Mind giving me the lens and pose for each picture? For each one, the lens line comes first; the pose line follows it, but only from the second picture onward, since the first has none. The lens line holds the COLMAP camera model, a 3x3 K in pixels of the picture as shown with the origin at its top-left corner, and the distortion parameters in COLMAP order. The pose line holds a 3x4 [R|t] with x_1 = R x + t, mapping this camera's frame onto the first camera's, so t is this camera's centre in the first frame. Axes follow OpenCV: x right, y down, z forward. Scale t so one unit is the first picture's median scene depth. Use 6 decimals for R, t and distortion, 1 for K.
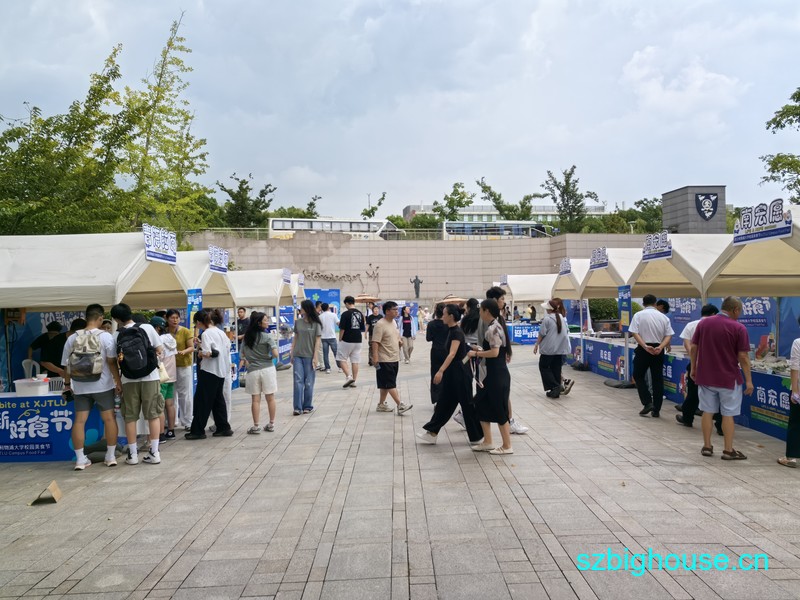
lens RADIAL K [[631.3, 0, 400.4], [0, 631.3, 288.4], [0, 0, 1]] dist [0.114078, -0.151169]
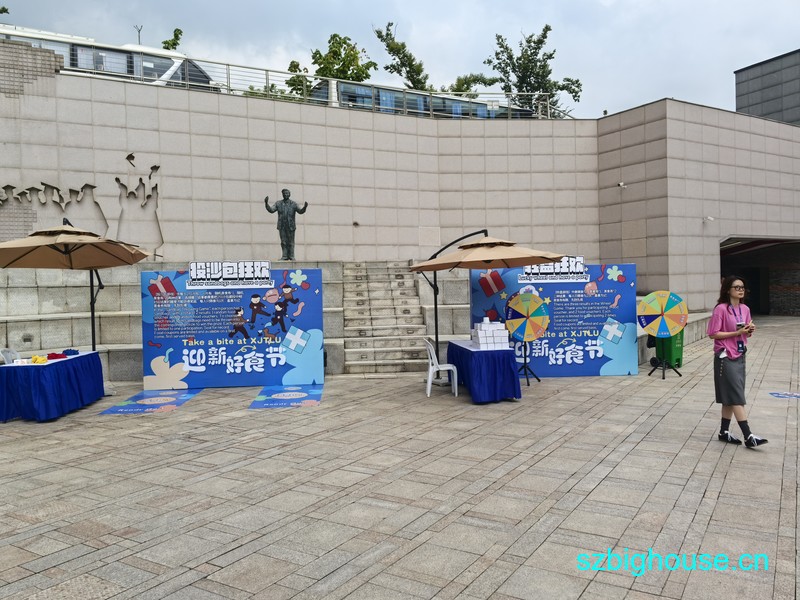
lens RADIAL K [[631.3, 0, 400.4], [0, 631.3, 288.4], [0, 0, 1]] dist [0.114078, -0.151169]
pose [[0.953217, -0.001882, 0.302280, -0.016243], [-0.007454, 0.999530, 0.029731, 0.019976], [-0.302194, -0.030593, 0.952755, 0.679807]]
